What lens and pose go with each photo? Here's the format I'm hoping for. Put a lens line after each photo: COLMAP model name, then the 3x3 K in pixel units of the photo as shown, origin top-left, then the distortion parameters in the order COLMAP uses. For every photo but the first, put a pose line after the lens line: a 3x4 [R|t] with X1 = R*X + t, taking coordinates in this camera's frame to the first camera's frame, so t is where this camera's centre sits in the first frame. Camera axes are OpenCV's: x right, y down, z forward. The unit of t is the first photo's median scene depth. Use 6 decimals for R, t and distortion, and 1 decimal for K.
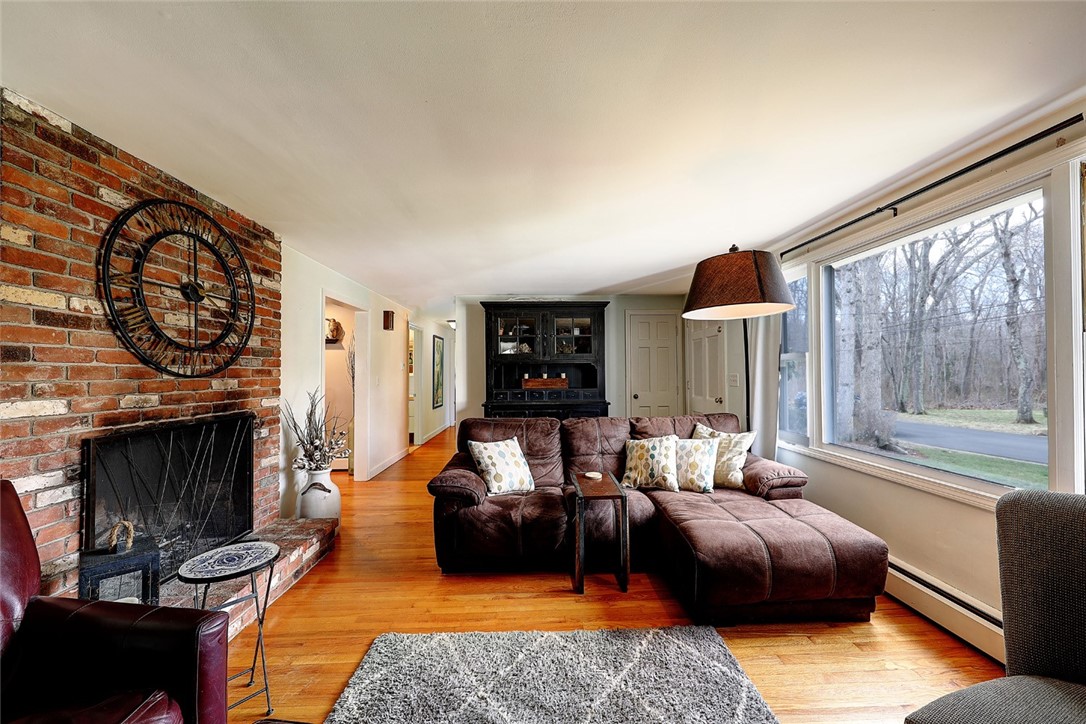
lens RADIAL K [[409.6, 0, 543.0], [0, 409.6, 362.0], [0, 0, 1]] dist [0.009050, 0.000103]
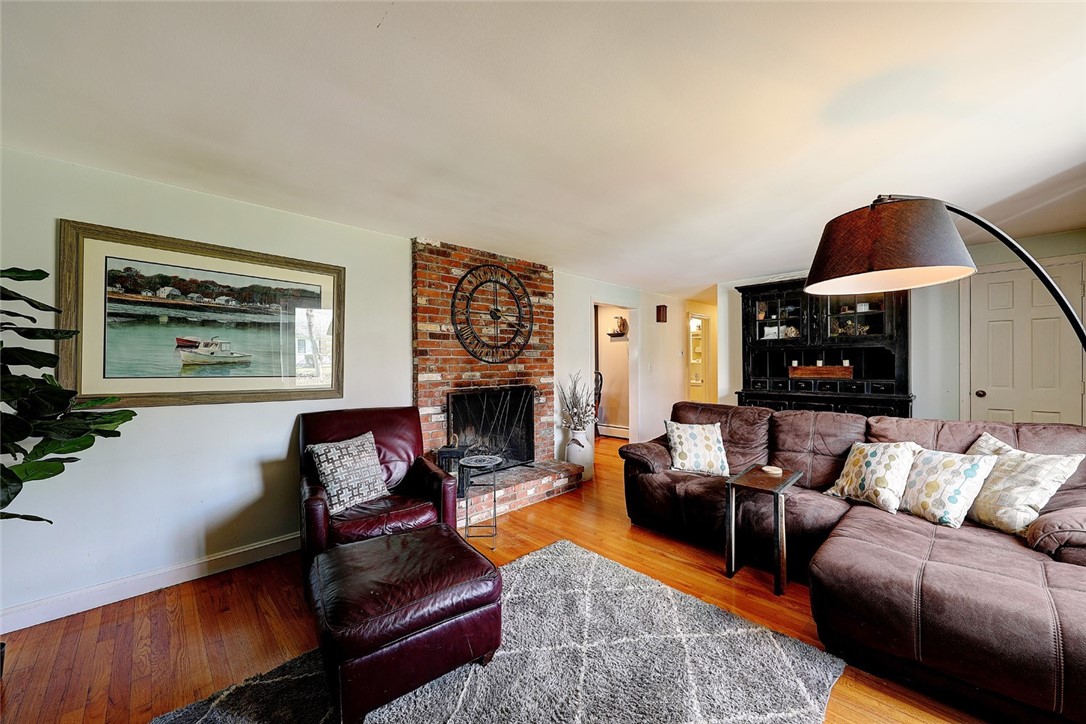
lens RADIAL K [[409.6, 0, 543.0], [0, 409.6, 362.0], [0, 0, 1]] dist [0.009050, 0.000103]
pose [[0.663202, 0.000383, -0.748440, 0.492223], [0.023619, 0.999491, 0.021440, -0.000956], [0.748067, -0.031896, 0.662856, -0.000333]]
